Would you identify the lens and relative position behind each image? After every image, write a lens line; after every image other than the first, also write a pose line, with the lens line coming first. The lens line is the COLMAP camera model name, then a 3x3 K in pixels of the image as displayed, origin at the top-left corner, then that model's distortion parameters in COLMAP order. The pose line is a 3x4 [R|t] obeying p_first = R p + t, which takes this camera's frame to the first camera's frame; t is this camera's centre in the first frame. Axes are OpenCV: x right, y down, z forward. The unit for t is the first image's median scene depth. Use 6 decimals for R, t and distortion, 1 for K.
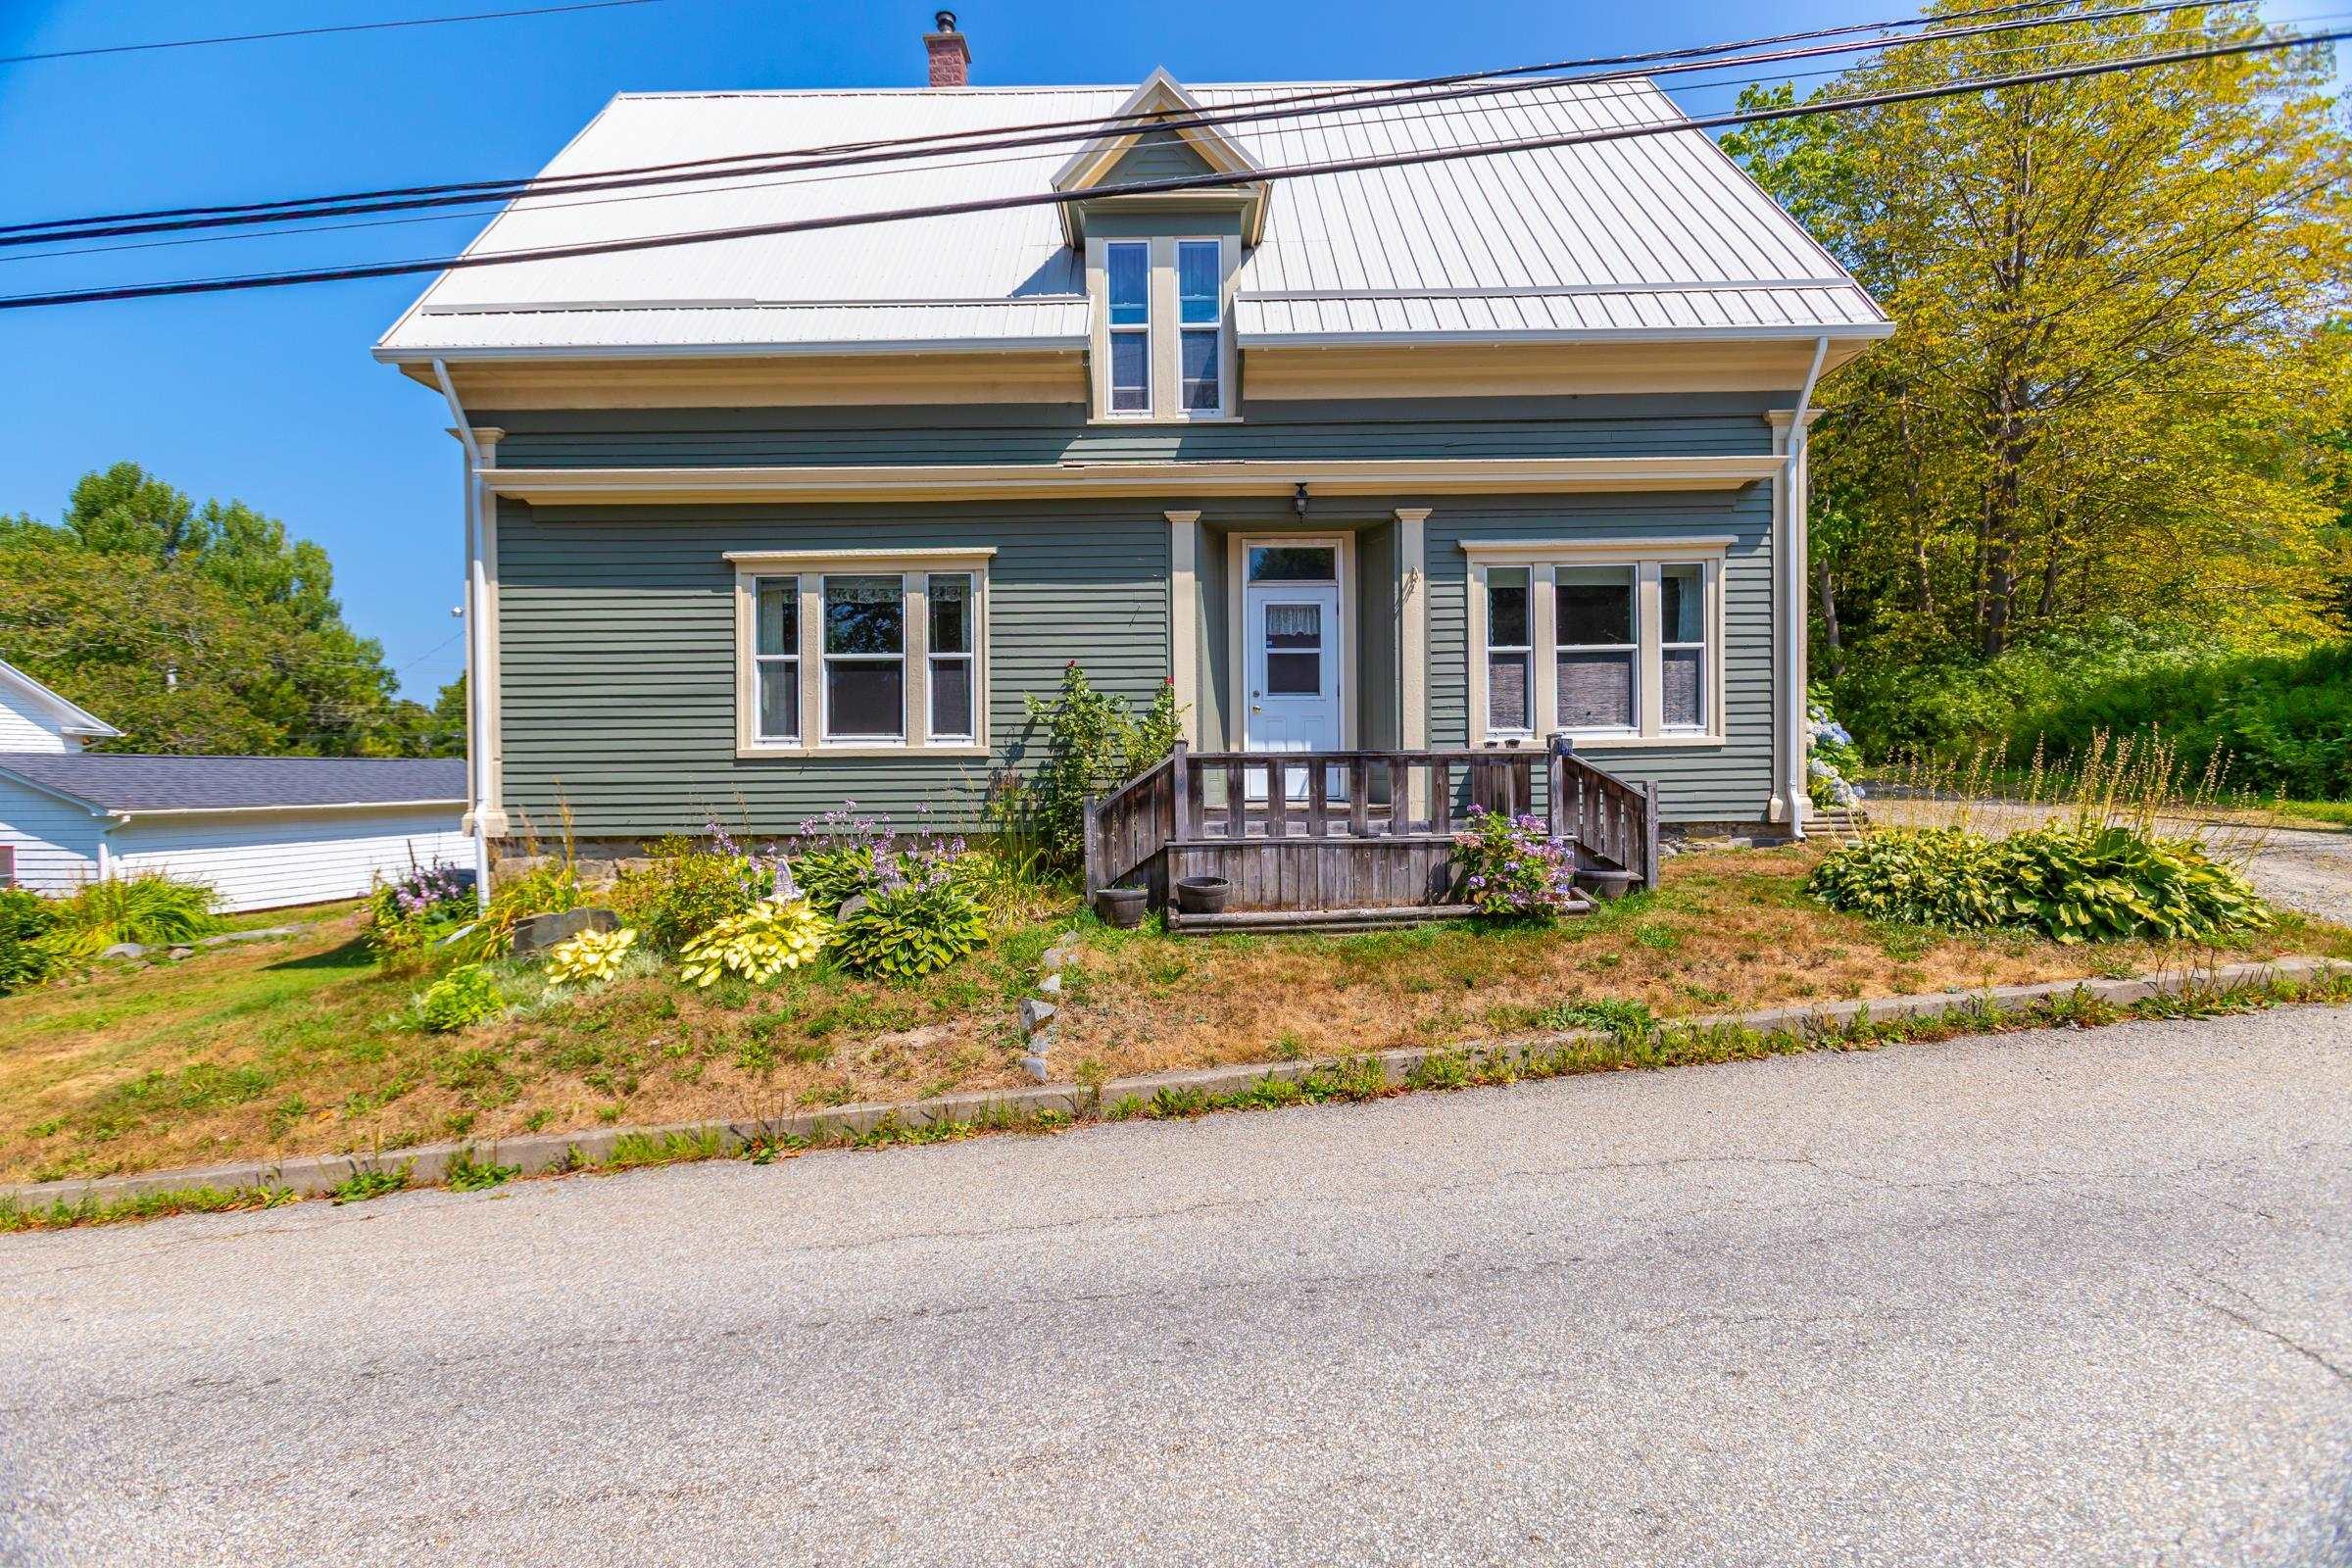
lens RADIAL K [[1043.5, 0, 1172.8], [0, 1043.5, 778.0], [0, 0, 1]] dist [-0.022172, 0.014085]
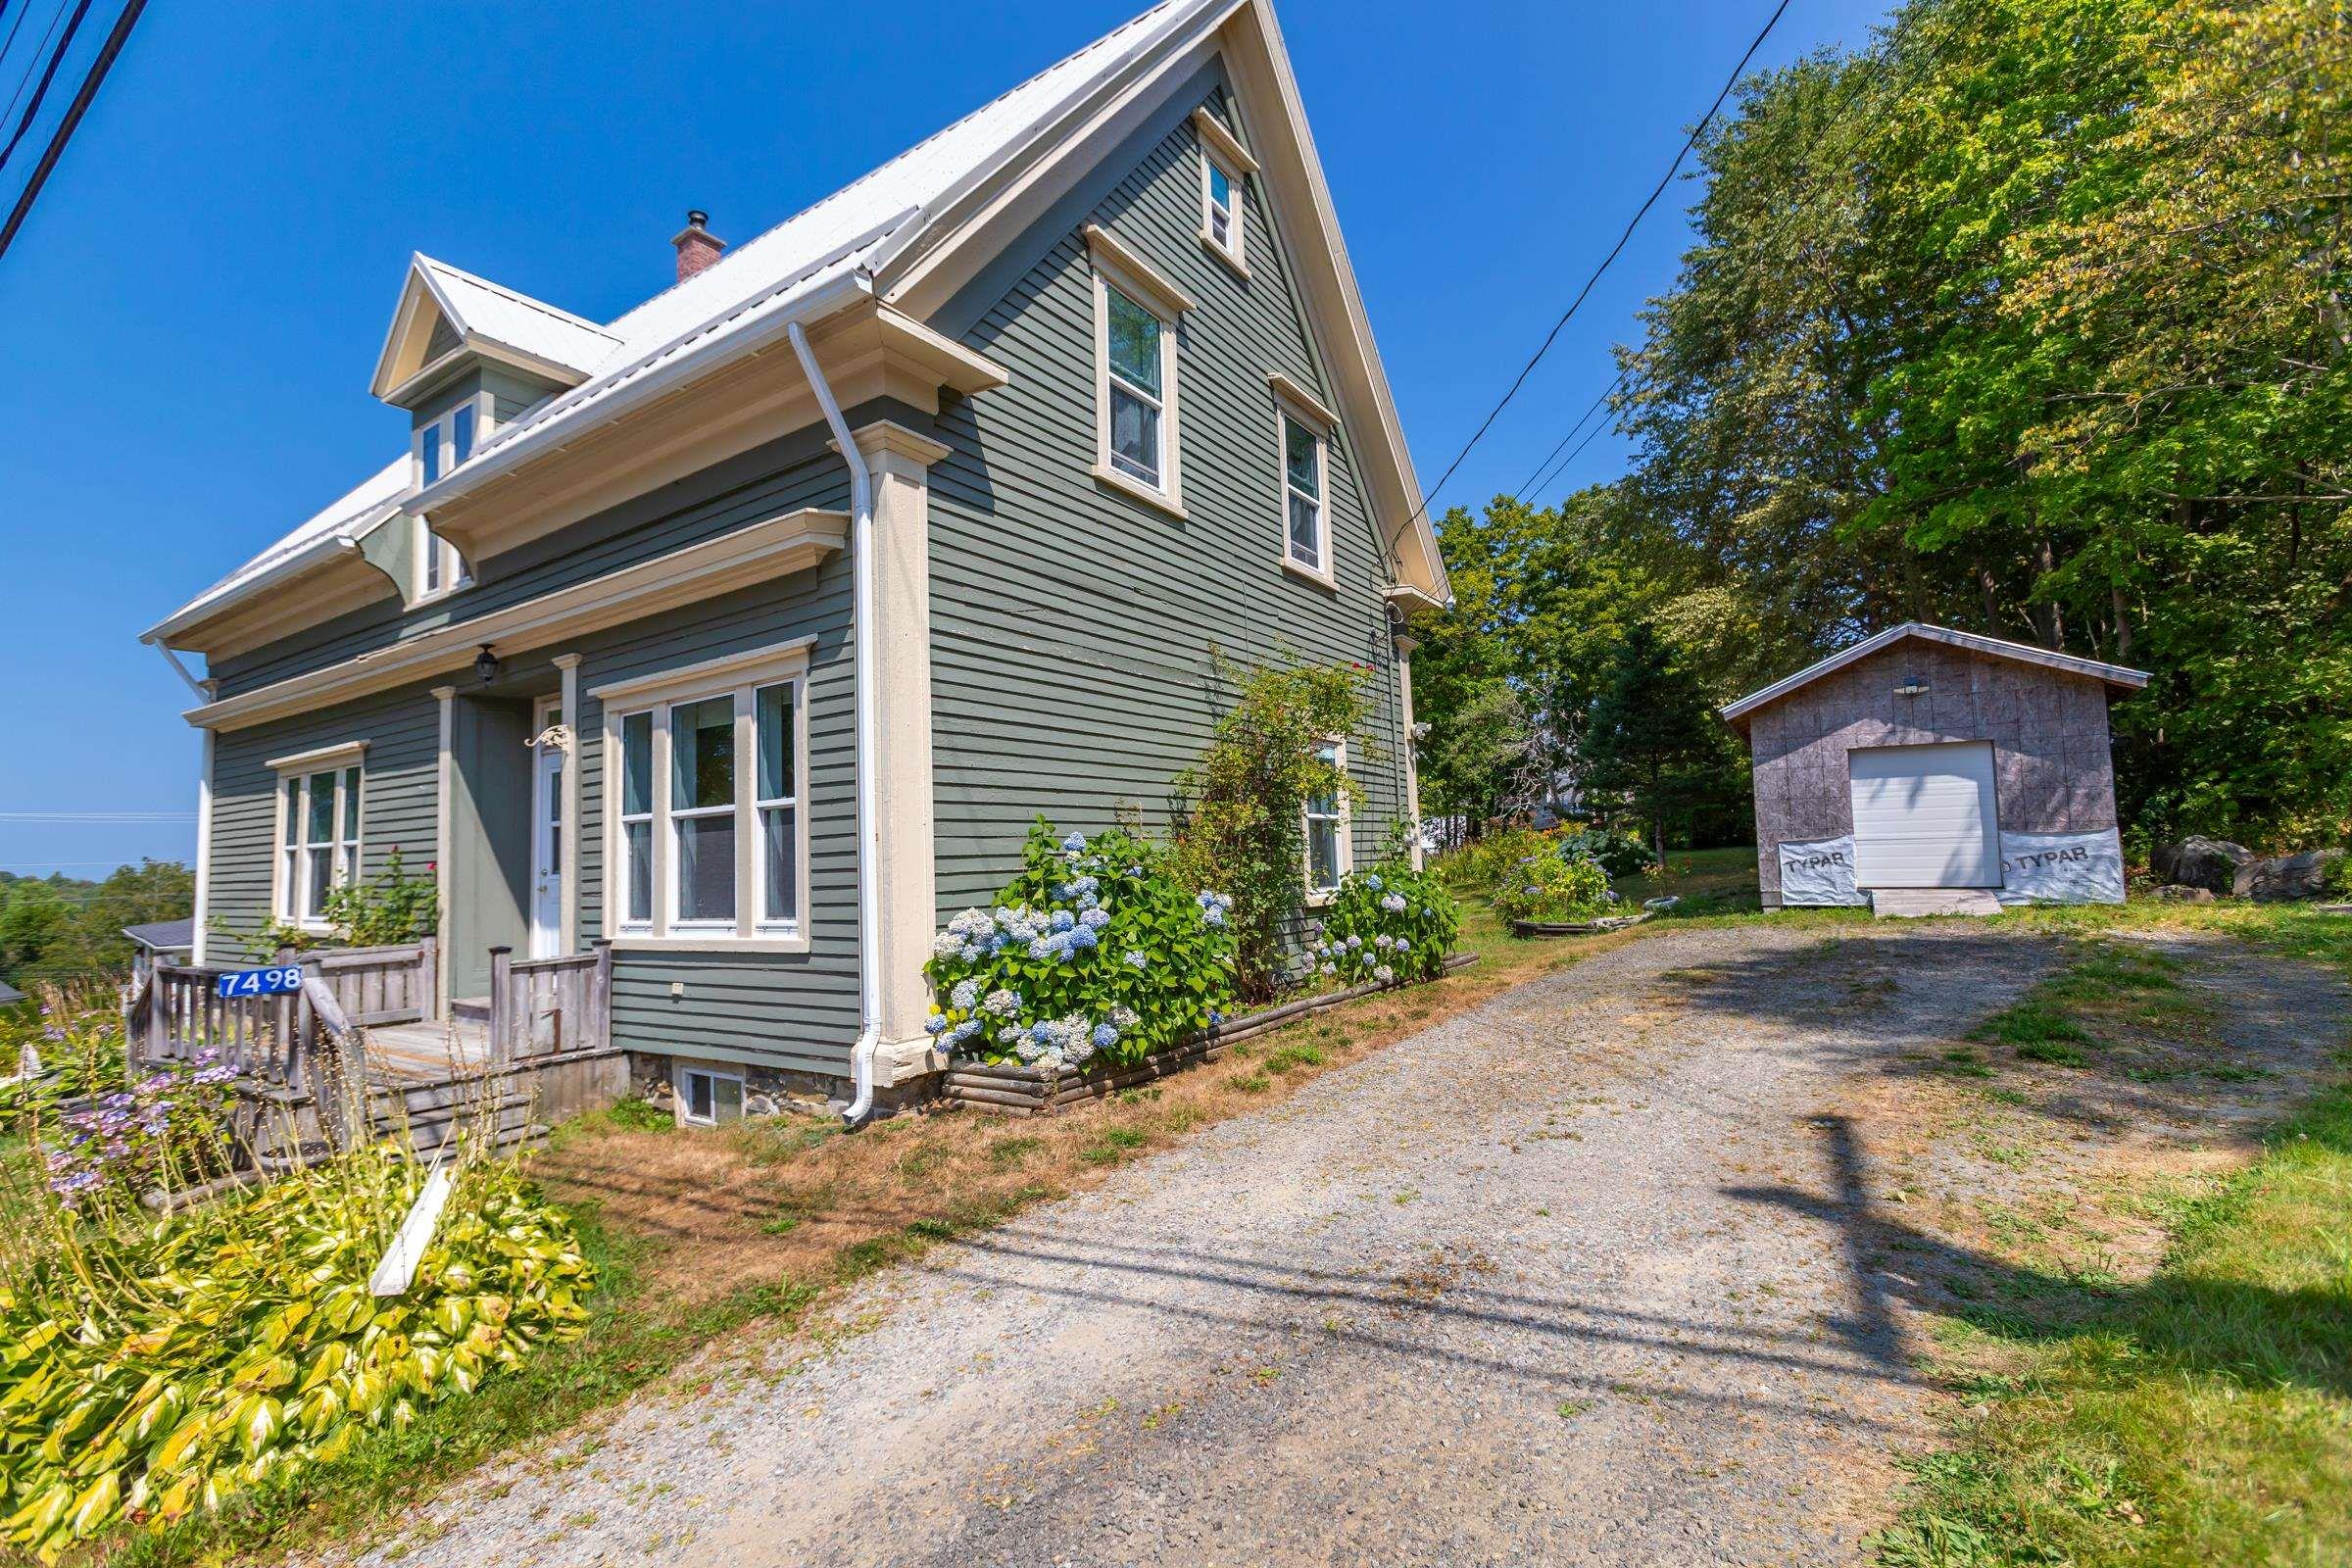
lens RADIAL K [[1062.8, 0, 1172.4], [0, 1062.8, 779.3], [0, 0, 1]] dist [-0.018558, 0.012505]
pose [[0.831236, -0.056699, -0.553021, 1.092297], [0.016063, 0.996820, -0.078055, -0.084790], [0.555688, 0.055999, 0.829503, 0.567995]]
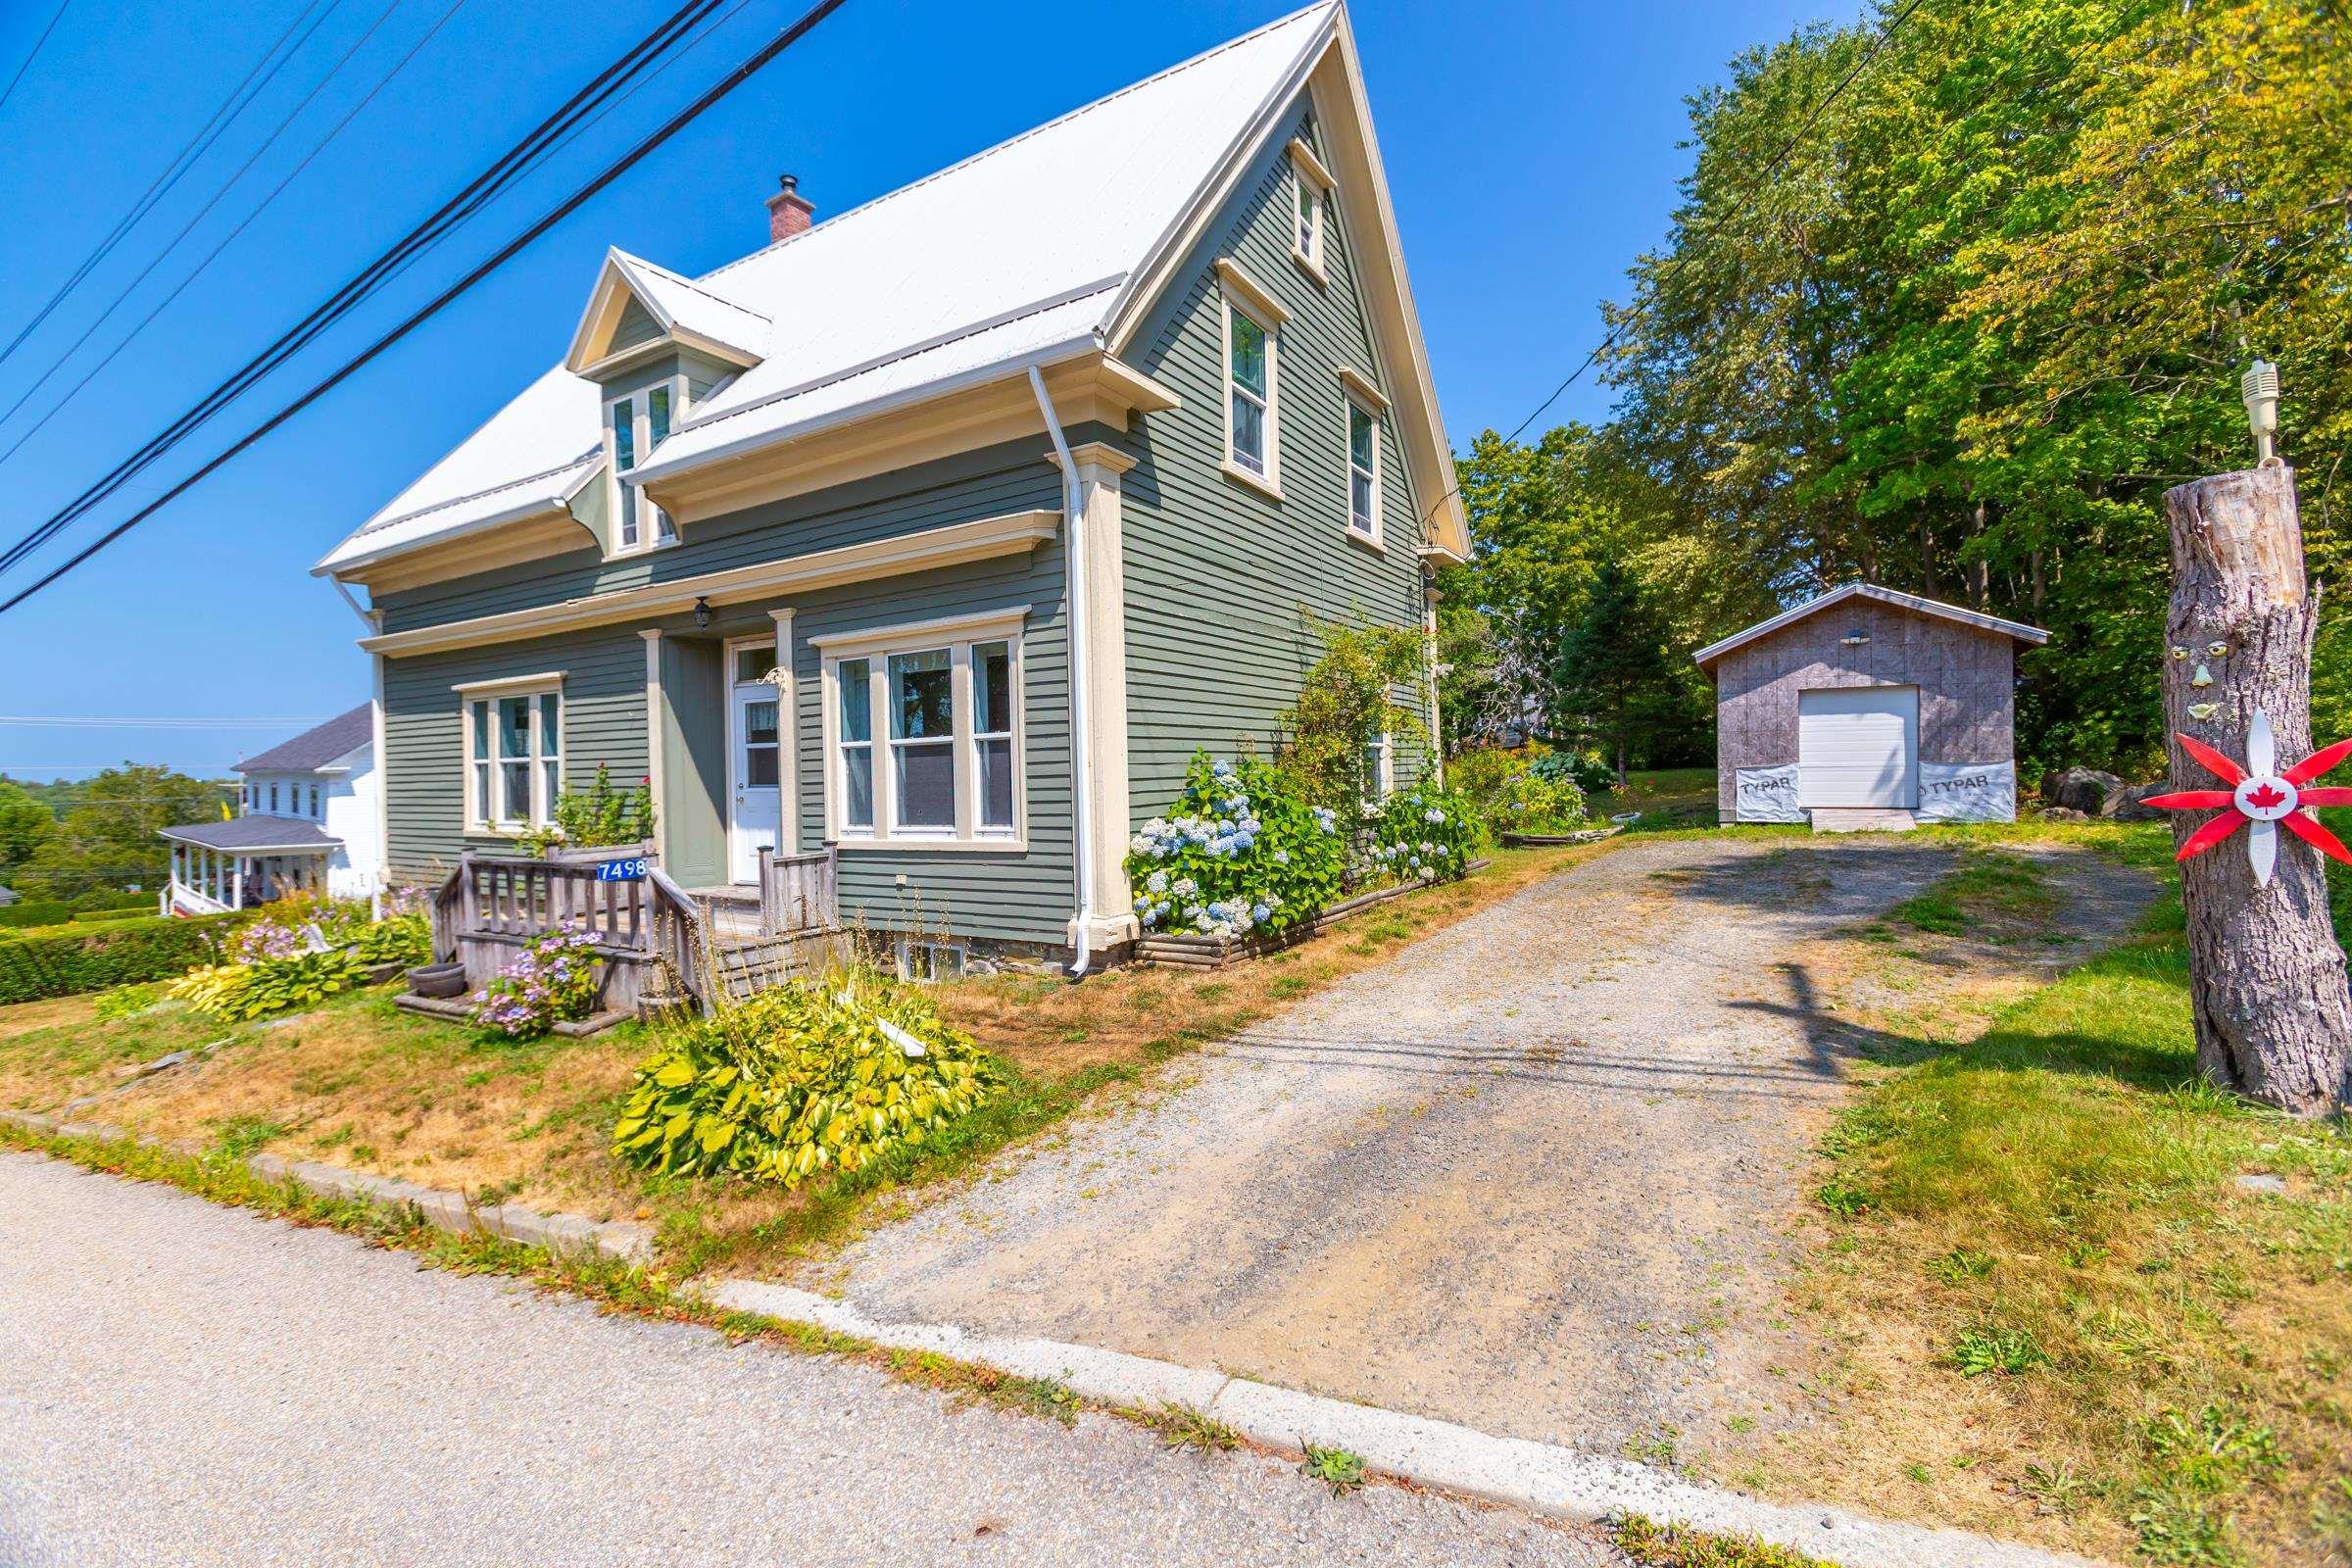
lens RADIAL K [[1043.5, 0, 1172.8], [0, 1043.5, 778.0], [0, 0, 1]] dist [-0.022172, 0.014085]
pose [[0.851340, -0.003519, -0.524602, 1.080455], [0.006300, 0.999974, 0.003517, -0.094341], [0.524576, -0.006299, 0.851340, 0.332655]]
